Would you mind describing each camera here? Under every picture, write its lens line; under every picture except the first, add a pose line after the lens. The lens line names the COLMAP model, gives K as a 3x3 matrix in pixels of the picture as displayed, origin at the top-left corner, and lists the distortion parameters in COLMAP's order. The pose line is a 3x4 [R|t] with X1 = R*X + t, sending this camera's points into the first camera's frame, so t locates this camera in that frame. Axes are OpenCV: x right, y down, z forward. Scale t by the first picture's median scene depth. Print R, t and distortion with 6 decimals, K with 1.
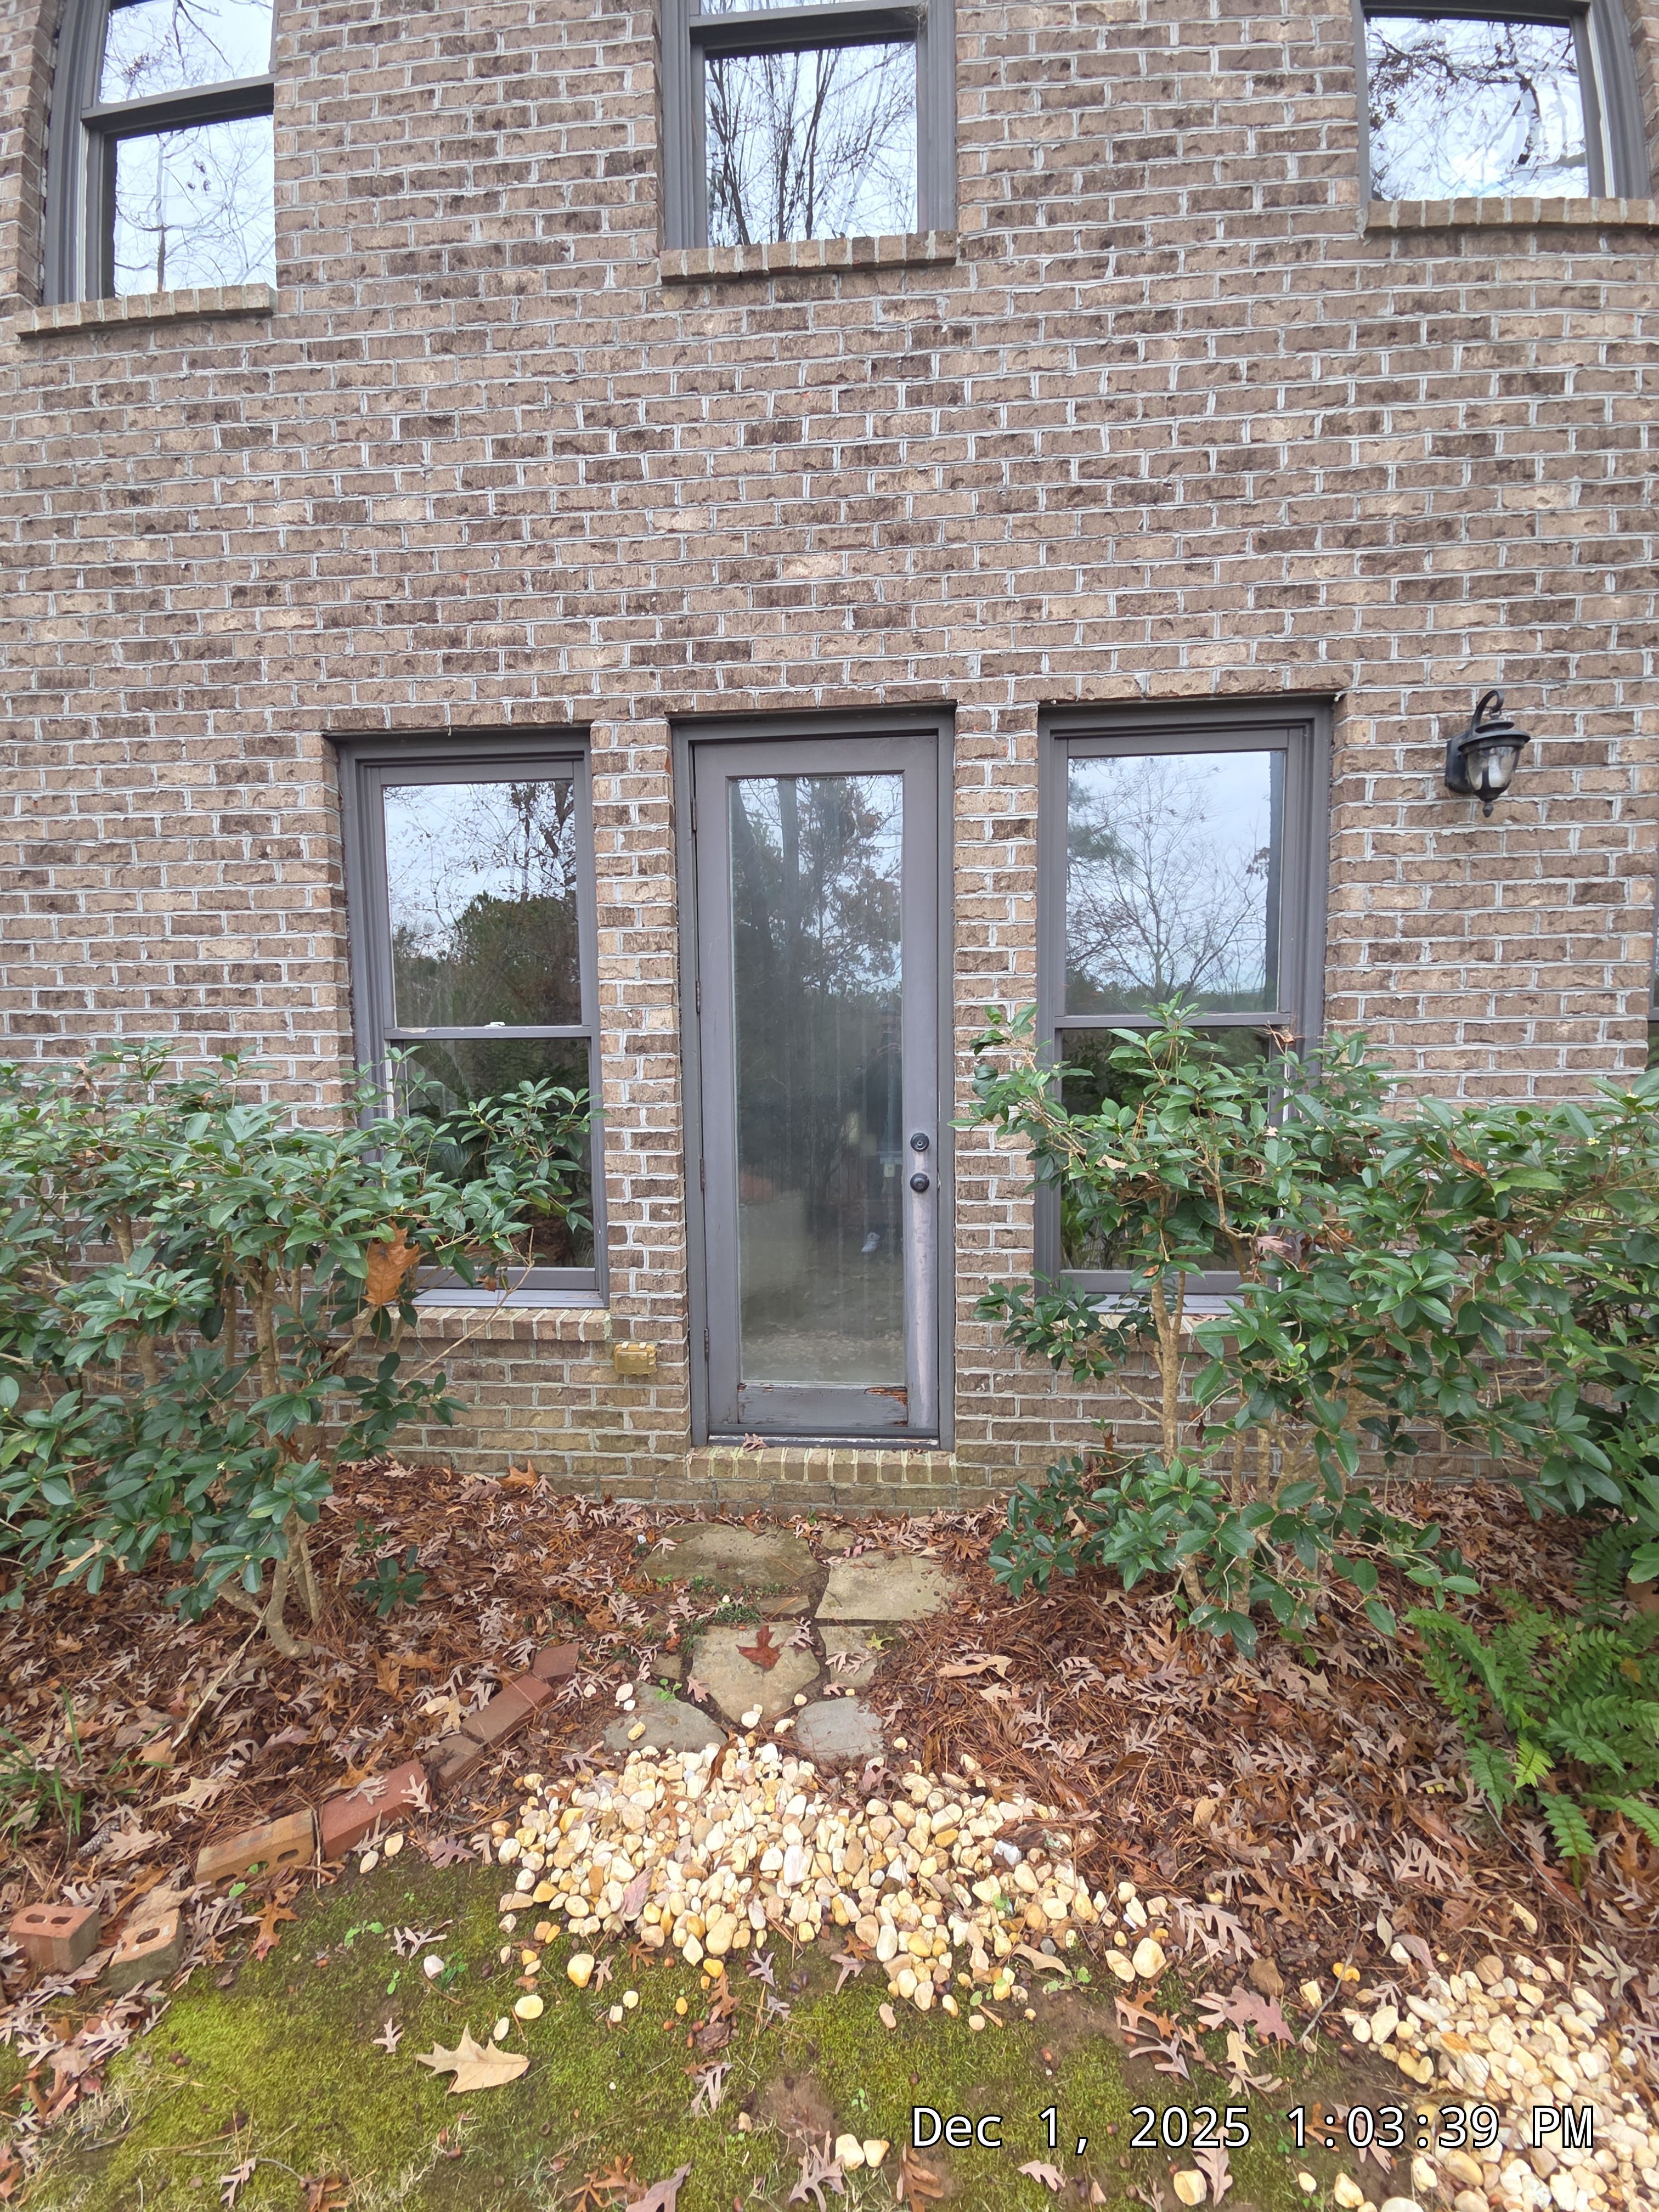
lens RADIAL K [[911.4, 0, 815.3], [0, 911.4, 1110.0], [0, 0, 1]] dist [0.007813, 0.000035]
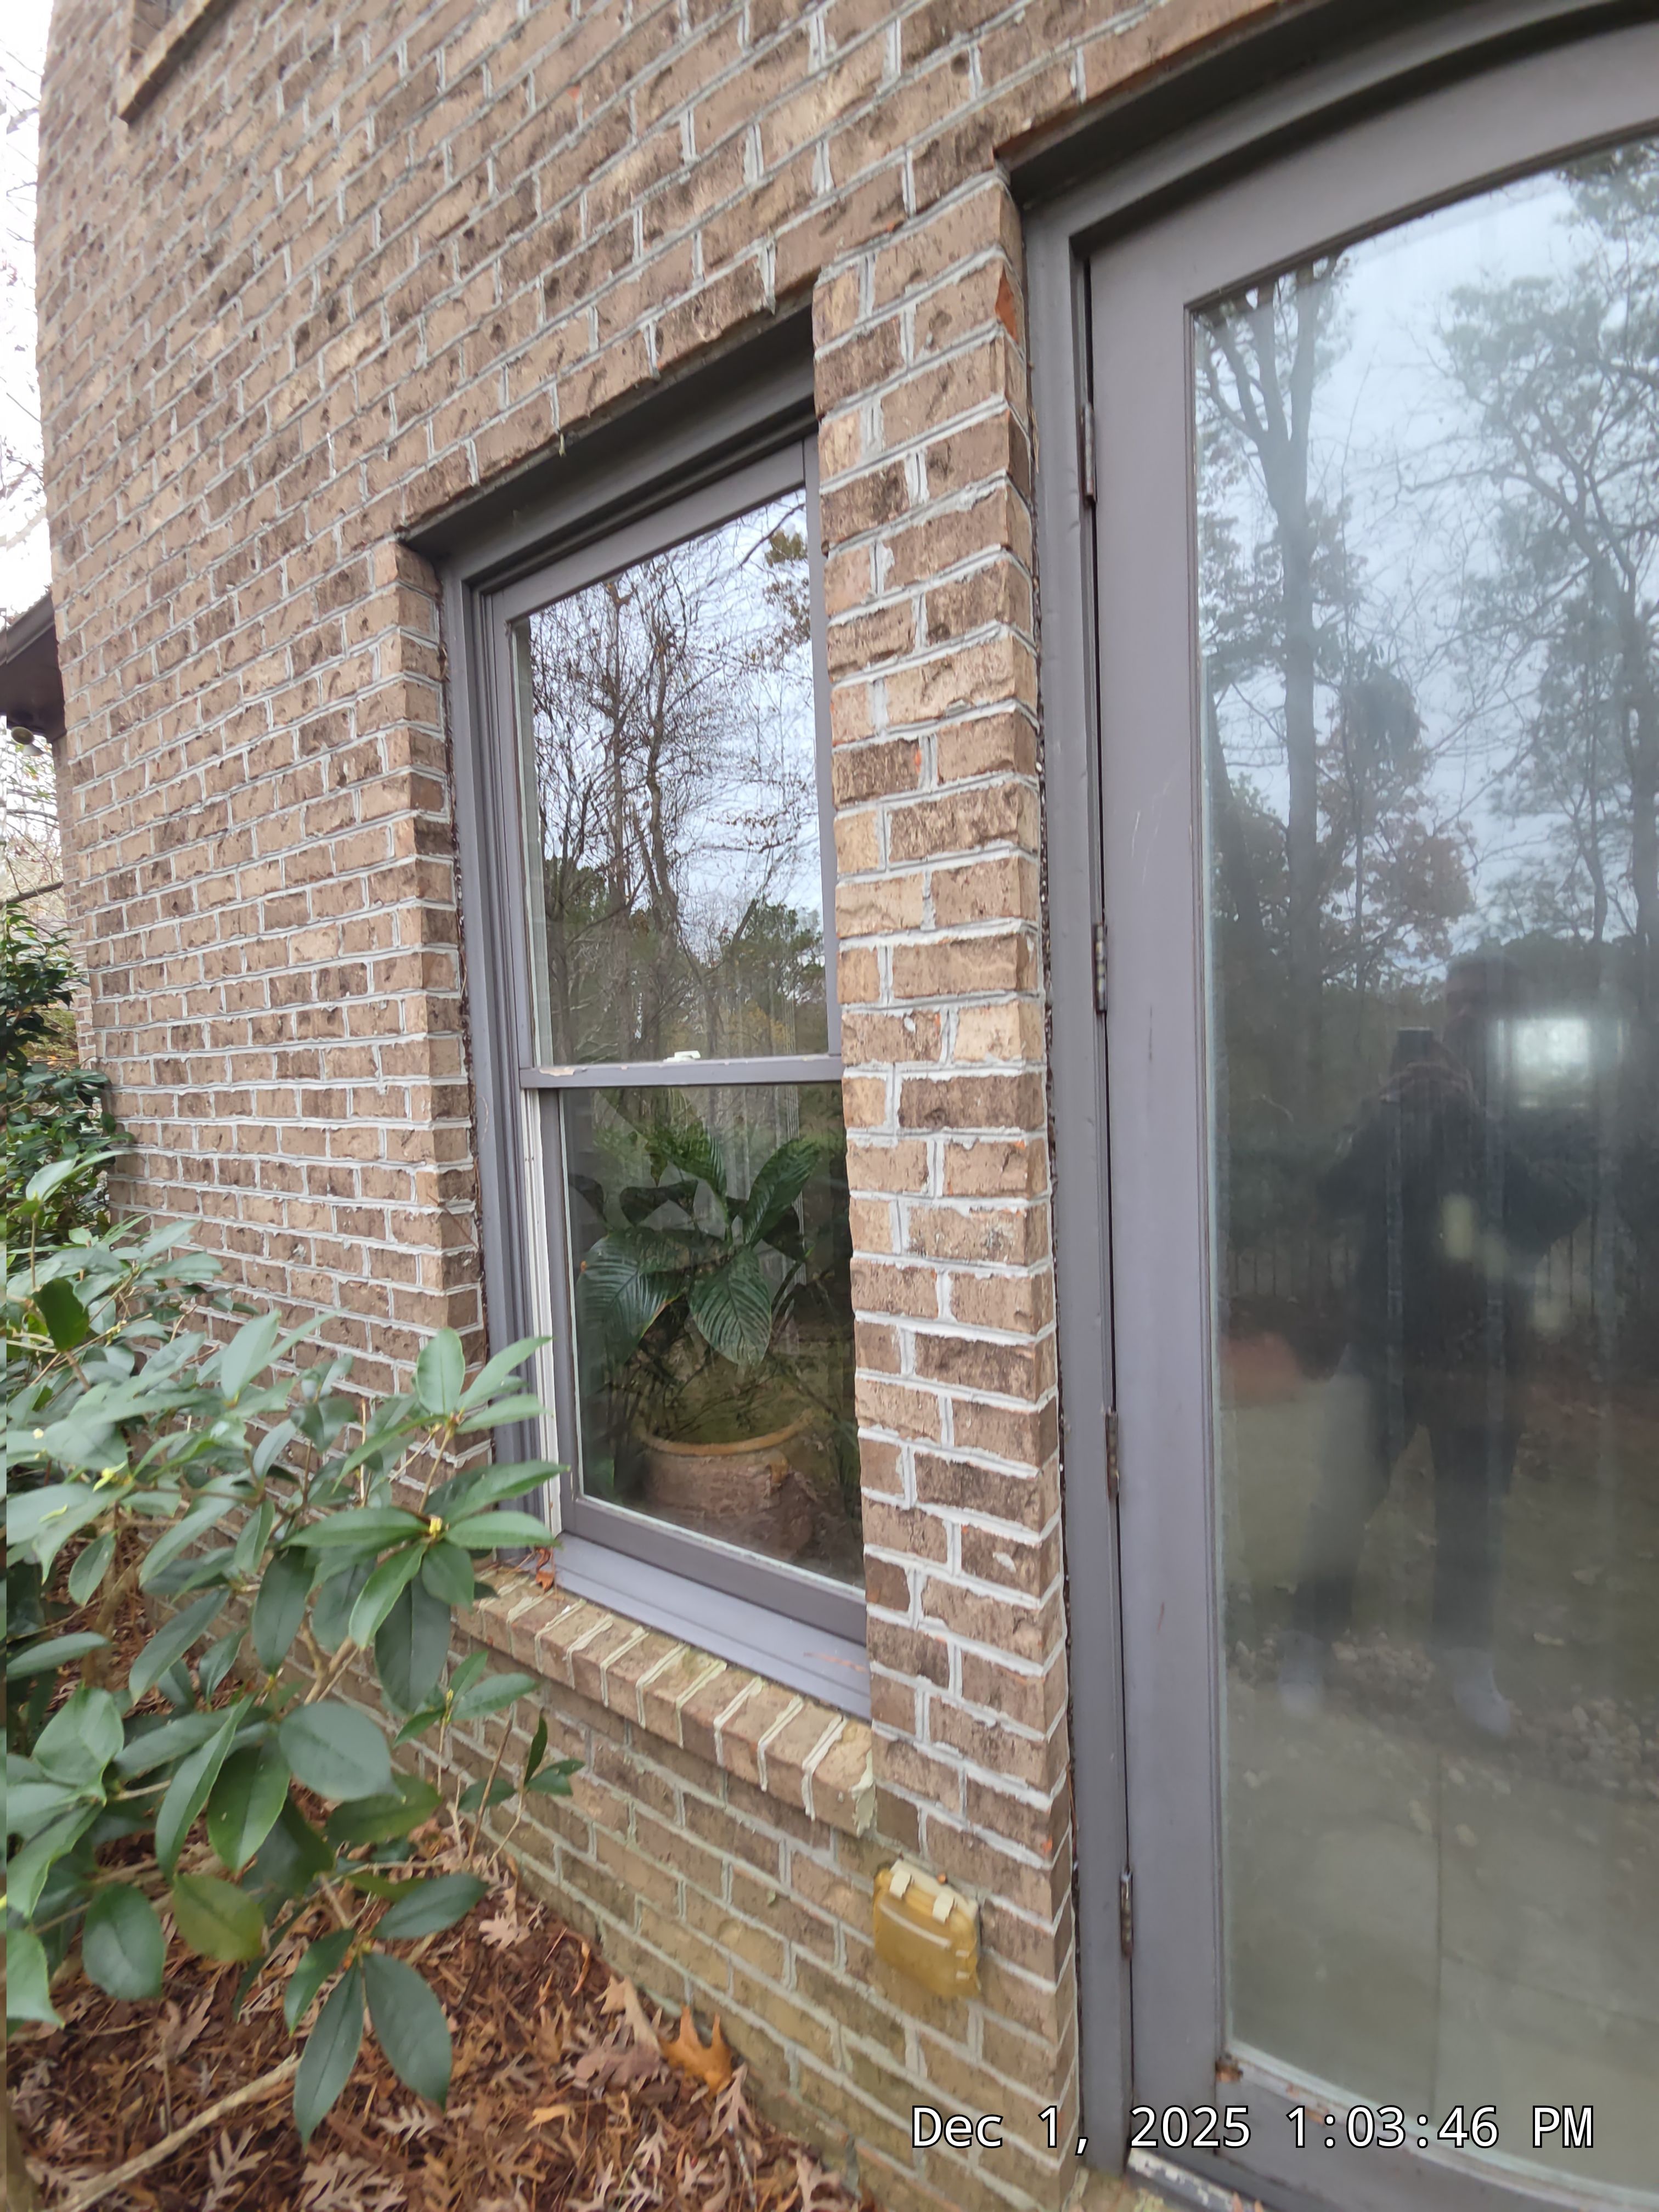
lens RADIAL K [[898.6, 0, 820.2], [0, 898.6, 1104.4], [0, 0, 1]] dist [0.013827, -0.009613]
pose [[0.874955, 0.001132, -0.484204, -0.054647], [-0.011590, 0.999760, -0.018605, -0.063982], [0.484066, 0.021890, 0.874757, 0.653039]]
